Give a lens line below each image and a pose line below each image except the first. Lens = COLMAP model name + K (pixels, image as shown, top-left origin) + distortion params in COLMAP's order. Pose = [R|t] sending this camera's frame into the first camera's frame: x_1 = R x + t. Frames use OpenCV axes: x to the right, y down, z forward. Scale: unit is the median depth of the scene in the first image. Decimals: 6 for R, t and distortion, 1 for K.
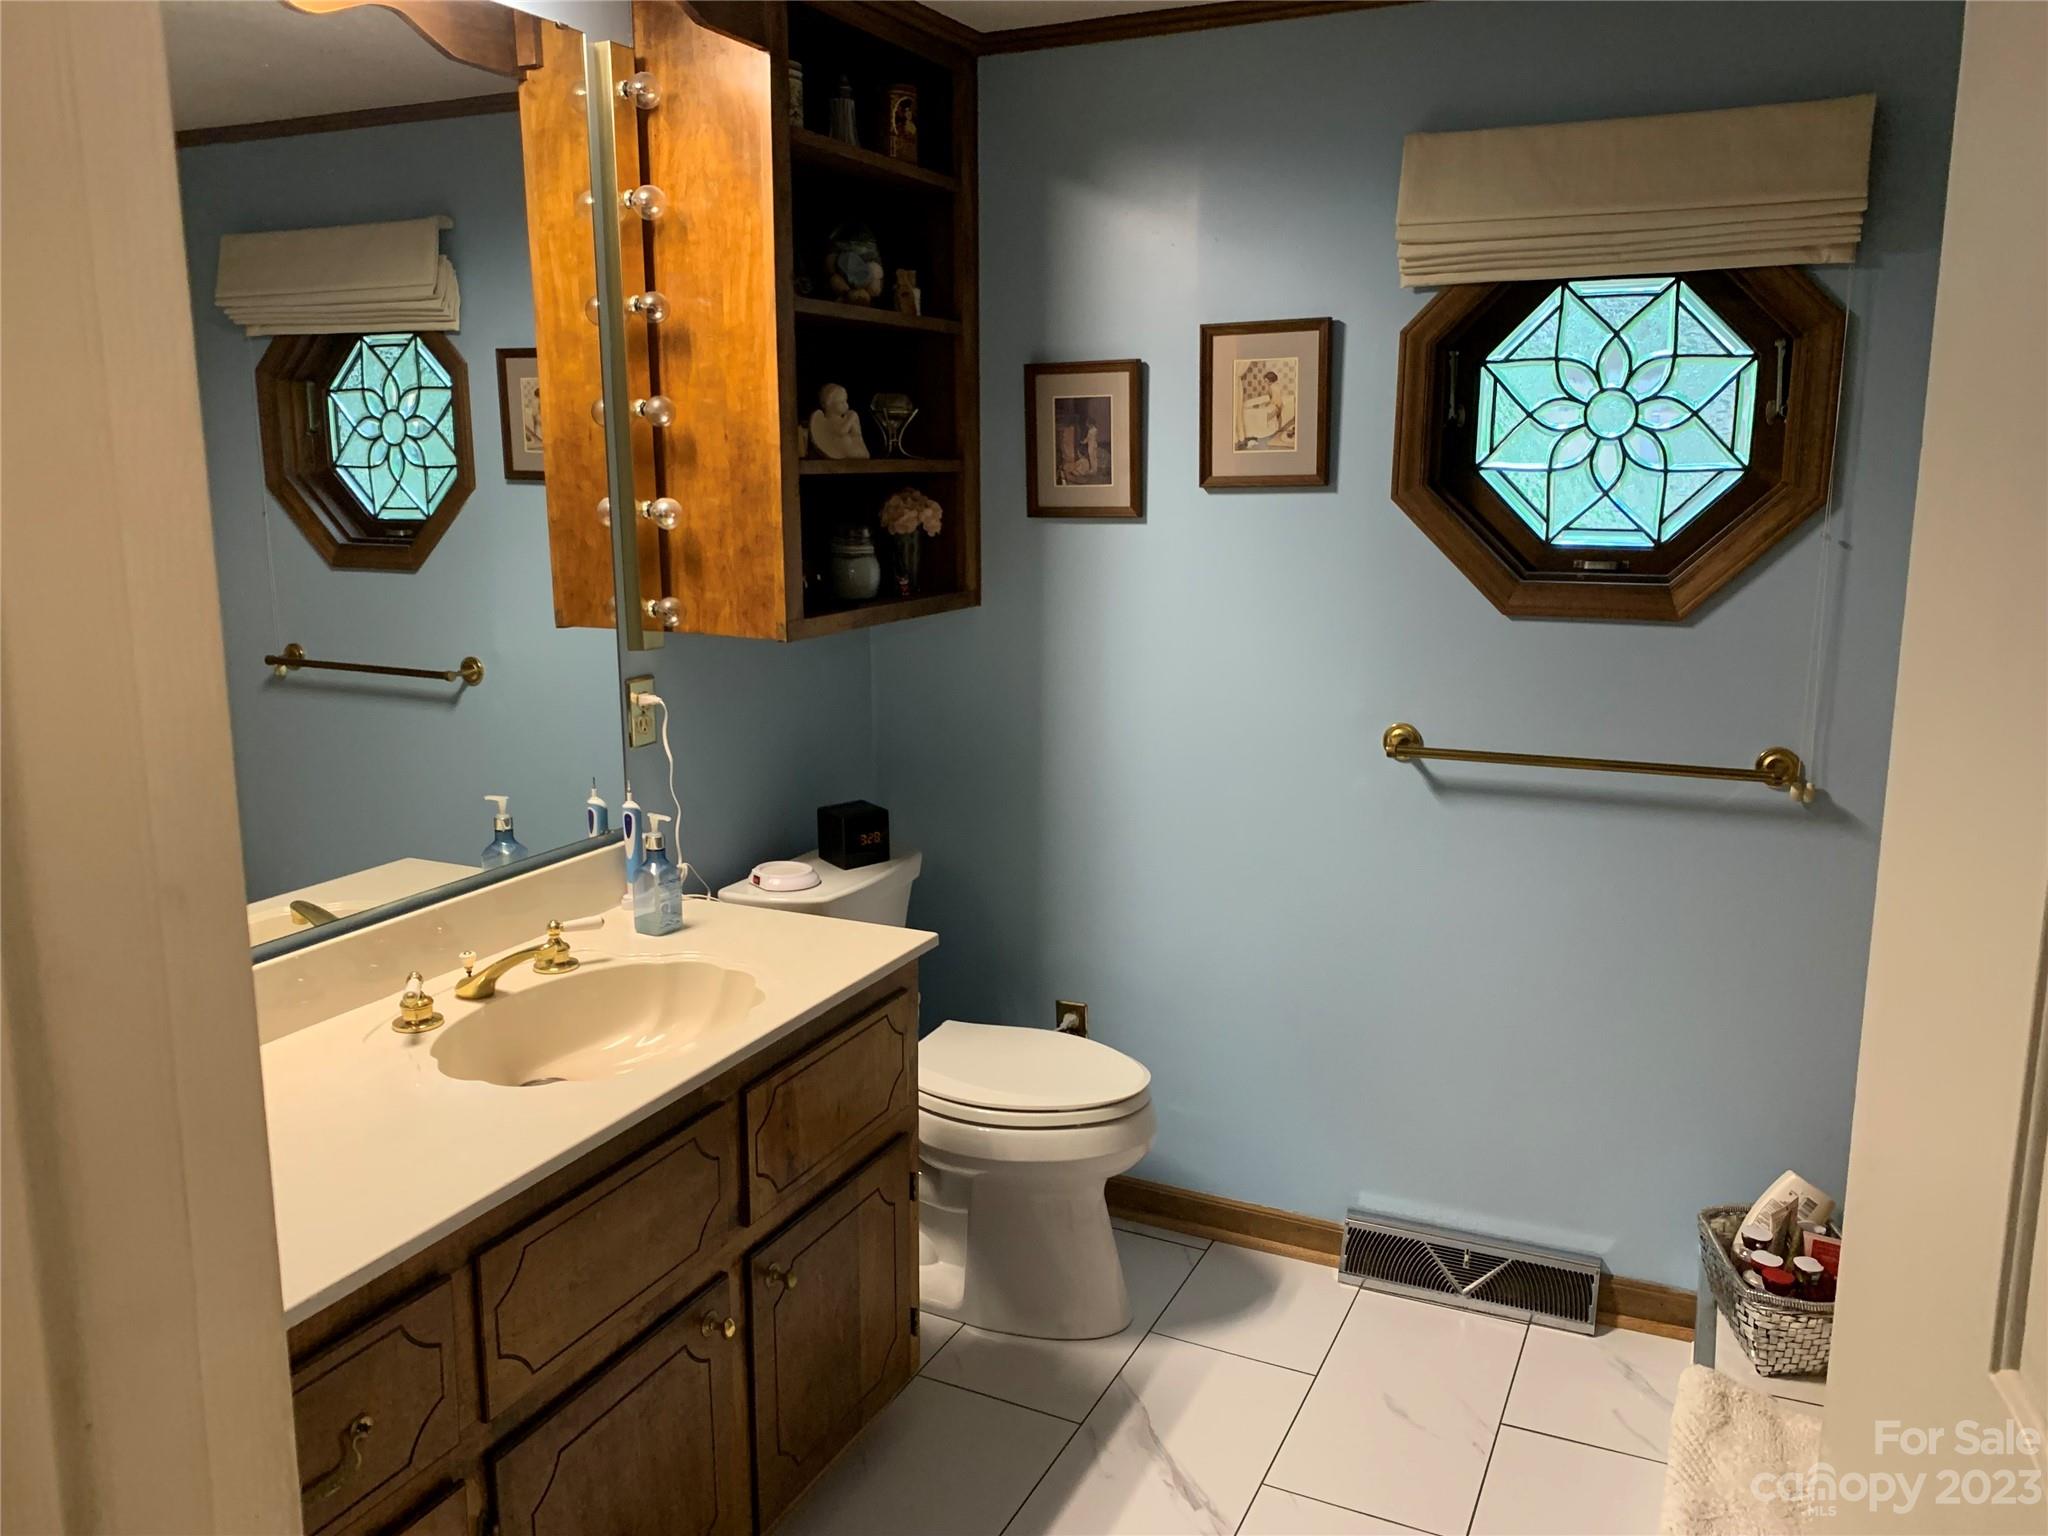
lens RADIAL K [[1567.8, 0, 1024.7], [0, 1567.8, 768.7], [0, 0, 1]] dist [0.060932, -0.090496]
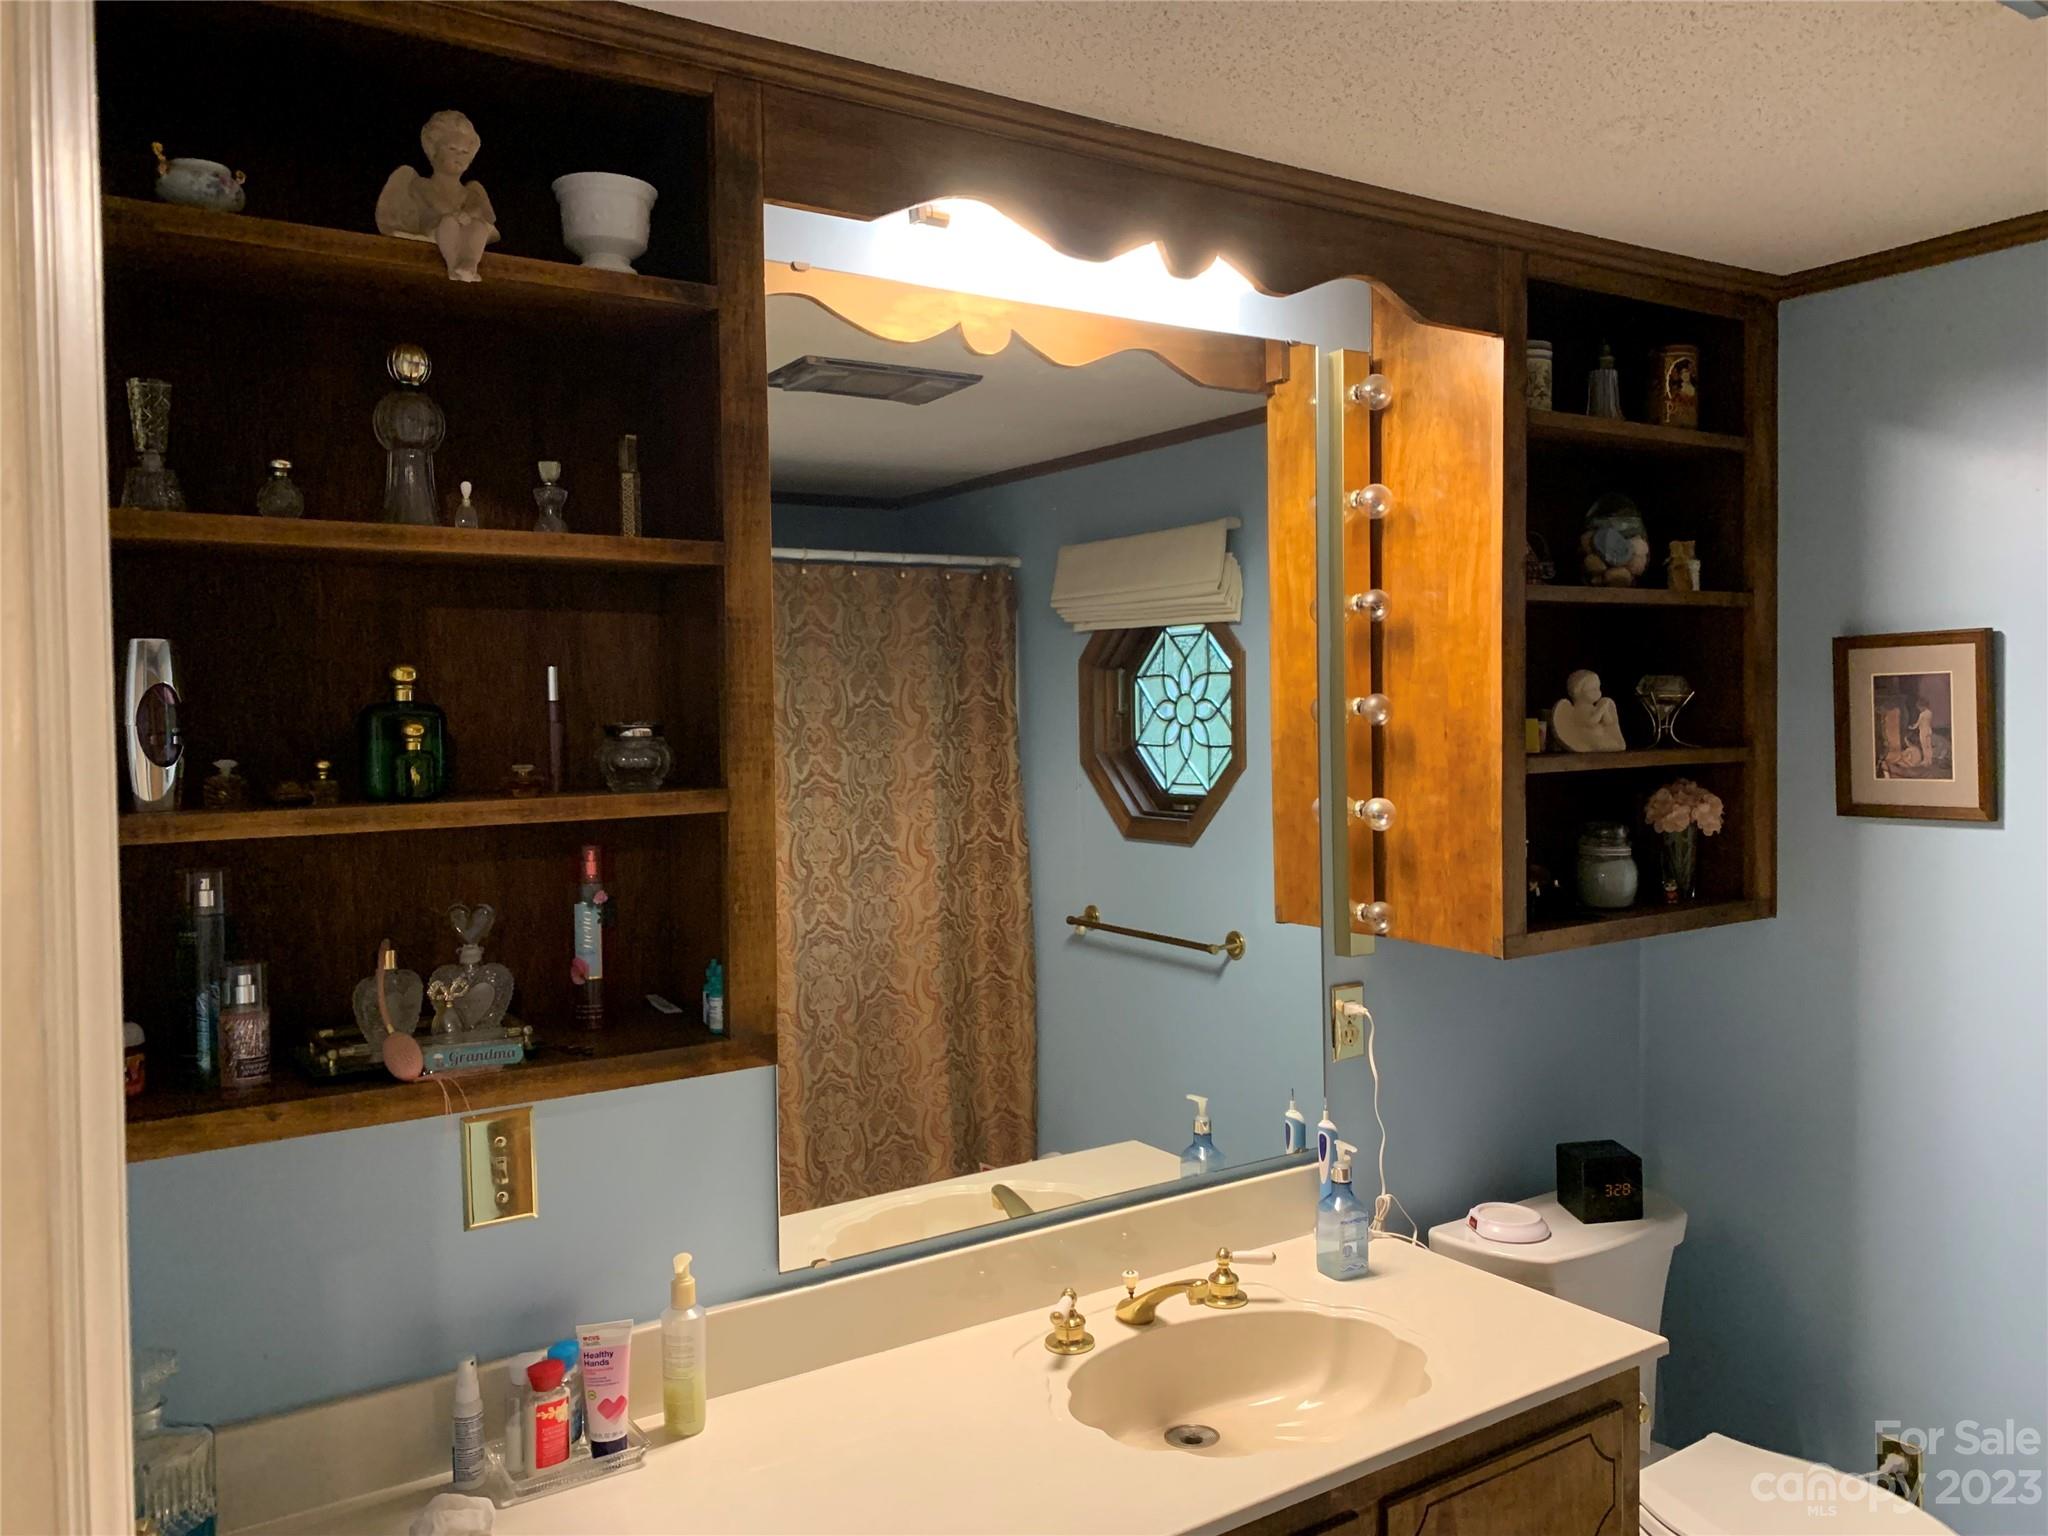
lens RADIAL K [[1567.8, 0, 1029.9], [0, 1567.8, 765.3], [0, 0, 1]] dist [0.060932, -0.090496]
pose [[0.860257, 0.005938, -0.509827, 0.069408], [-0.083584, 0.988047, -0.129528, -0.049109], [0.502964, 0.154041, 0.850470, 0.083957]]
